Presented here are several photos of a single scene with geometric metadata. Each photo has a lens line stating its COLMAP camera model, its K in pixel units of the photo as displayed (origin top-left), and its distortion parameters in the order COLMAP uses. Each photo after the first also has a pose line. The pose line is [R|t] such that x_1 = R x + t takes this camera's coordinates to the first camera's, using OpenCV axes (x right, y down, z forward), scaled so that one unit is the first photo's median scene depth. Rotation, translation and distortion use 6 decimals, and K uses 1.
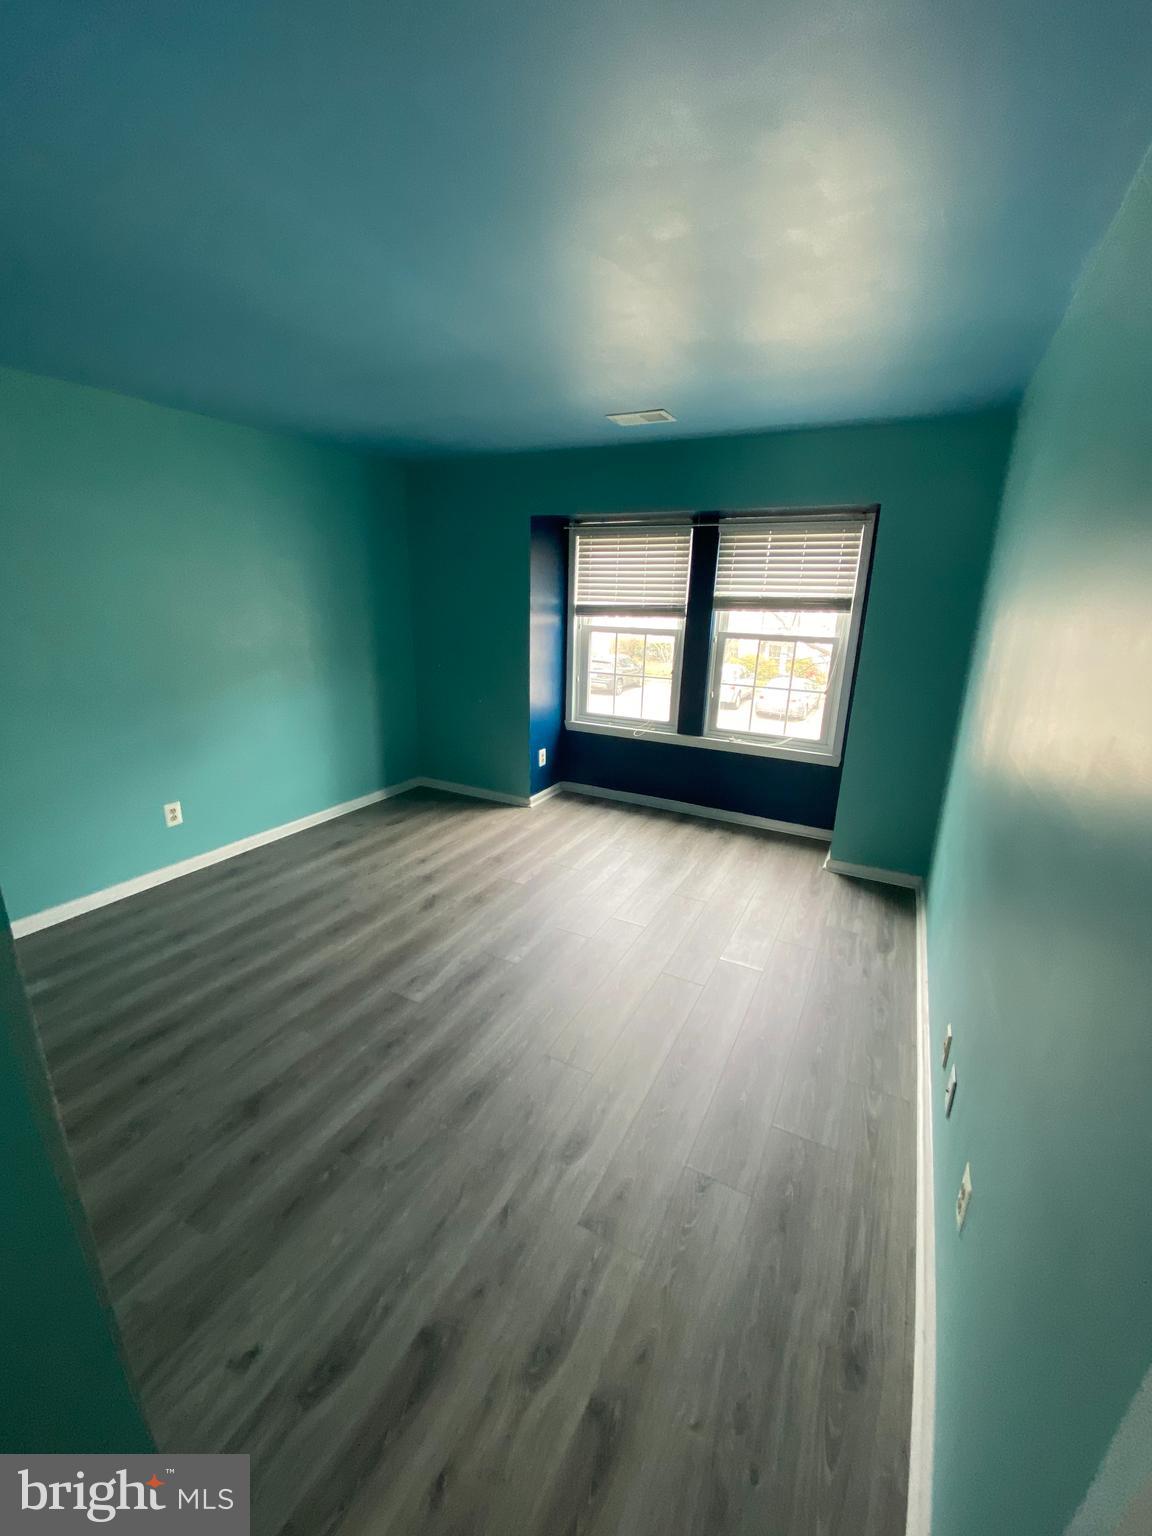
lens RADIAL K [[624.6, 0, 576.0], [0, 624.6, 768.0], [0, 0, 1]] dist [0.030977, -0.028558]
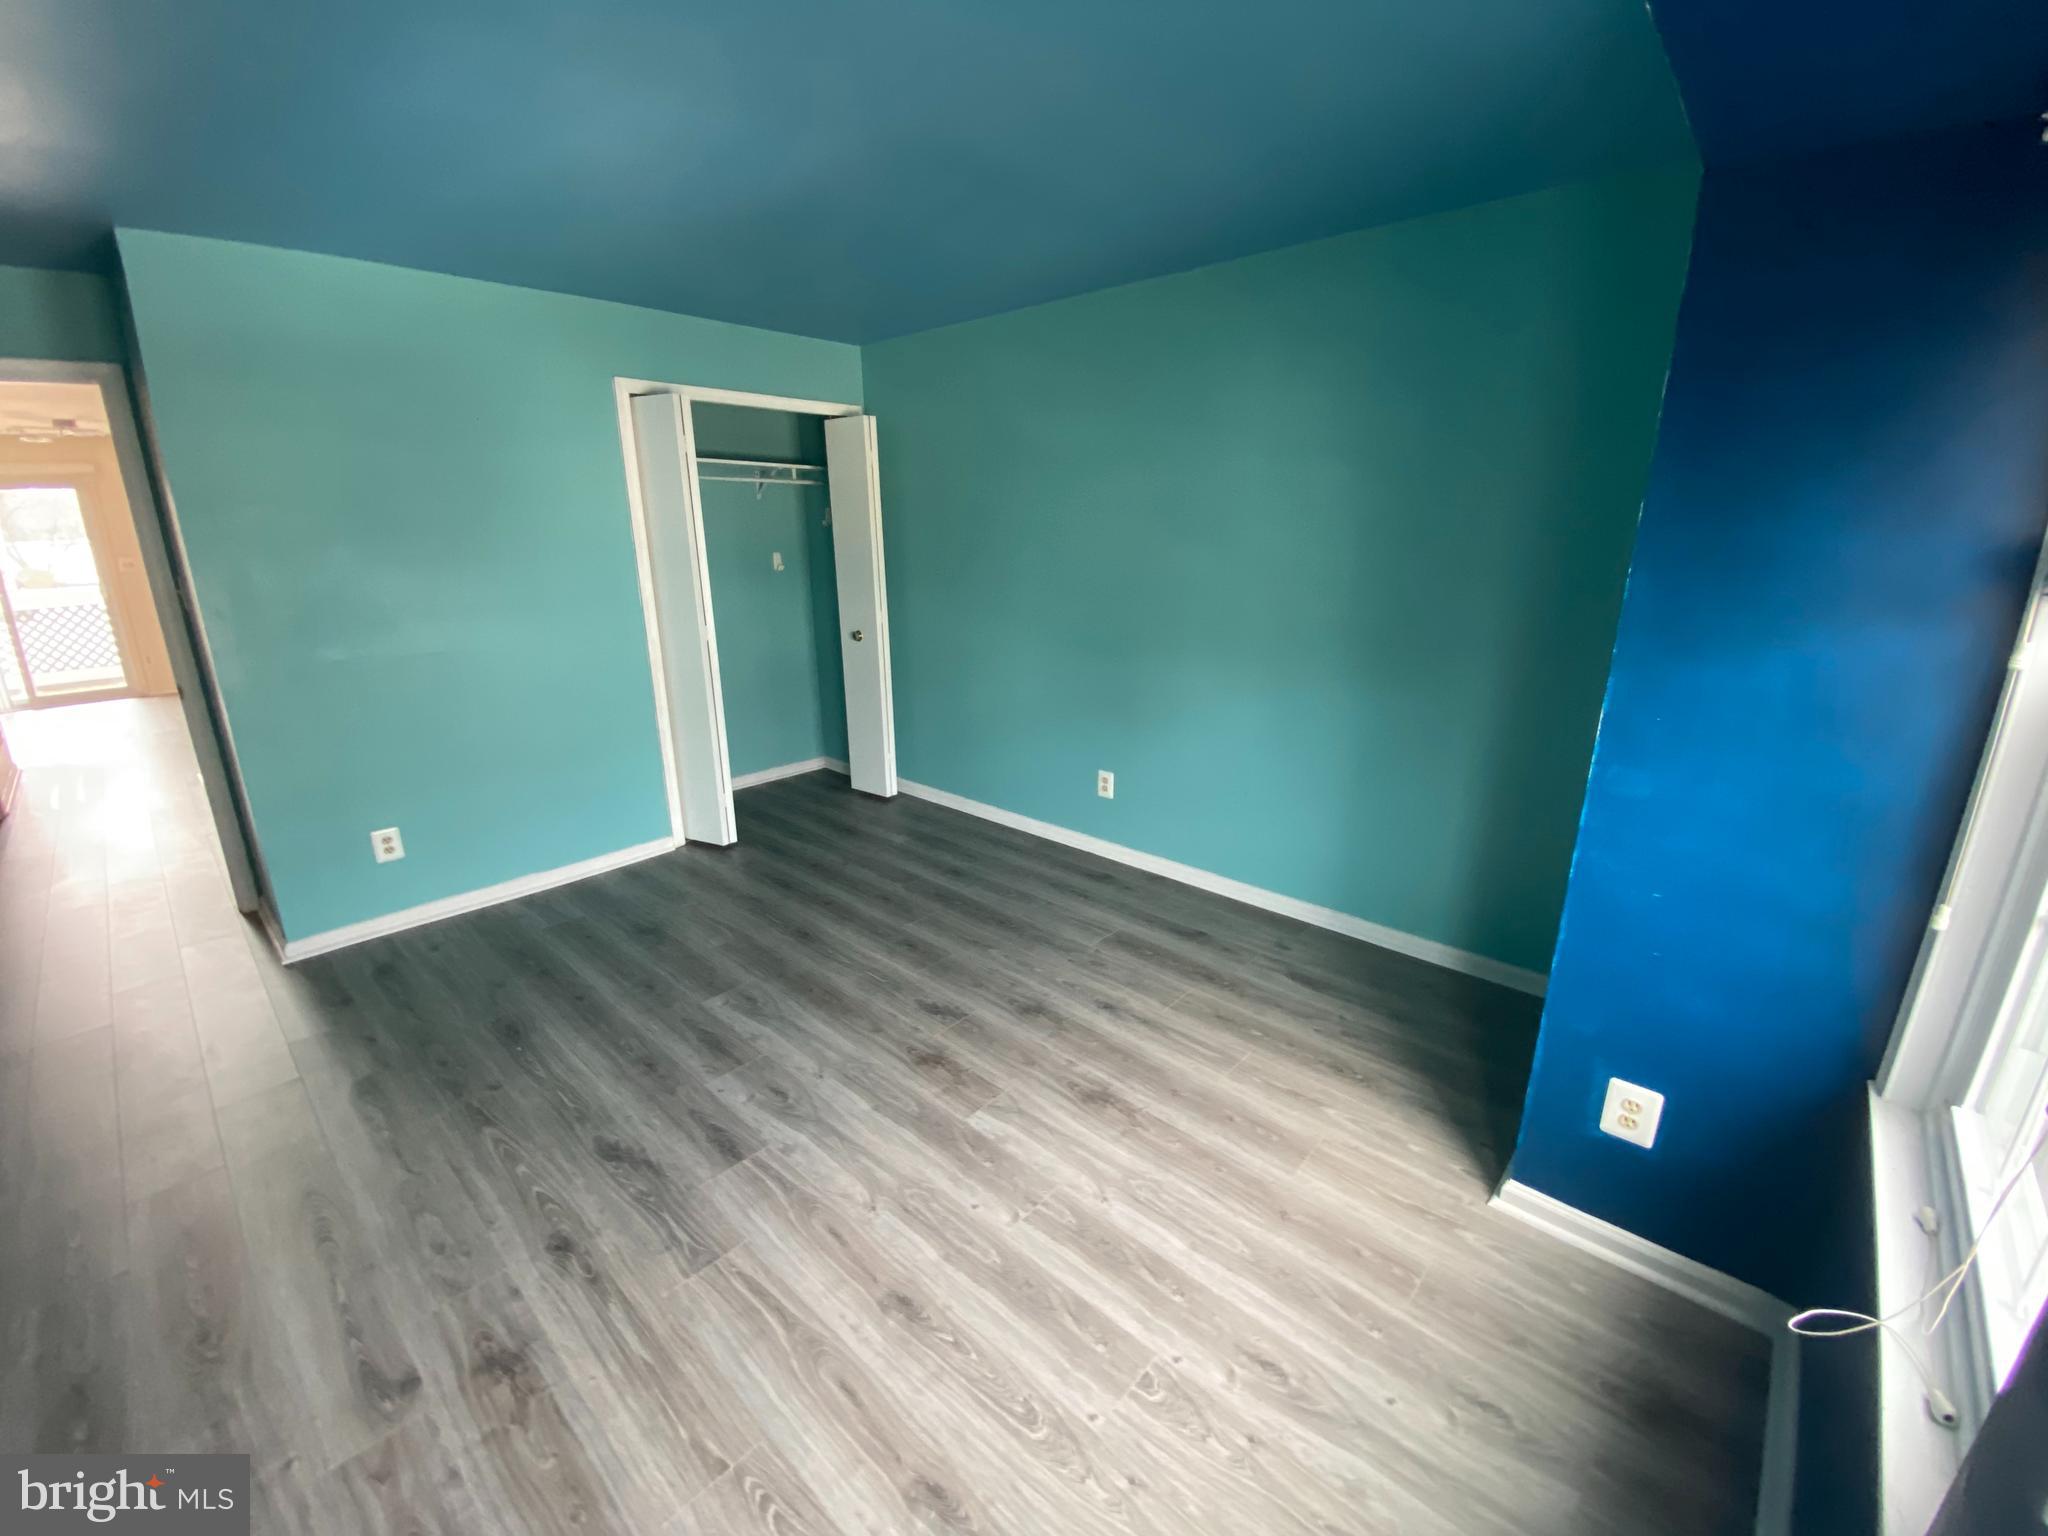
lens RADIAL K [[832.7, 0, 1033.5], [0, 832.7, 756.3], [0, 0, 1]] dist [0.030977, -0.028558]
pose [[-0.258778, 0.227581, -0.938744, 0.433601], [-0.271618, 0.915490, 0.296819, -0.266829], [0.926962, 0.331790, -0.175093, 1.084057]]
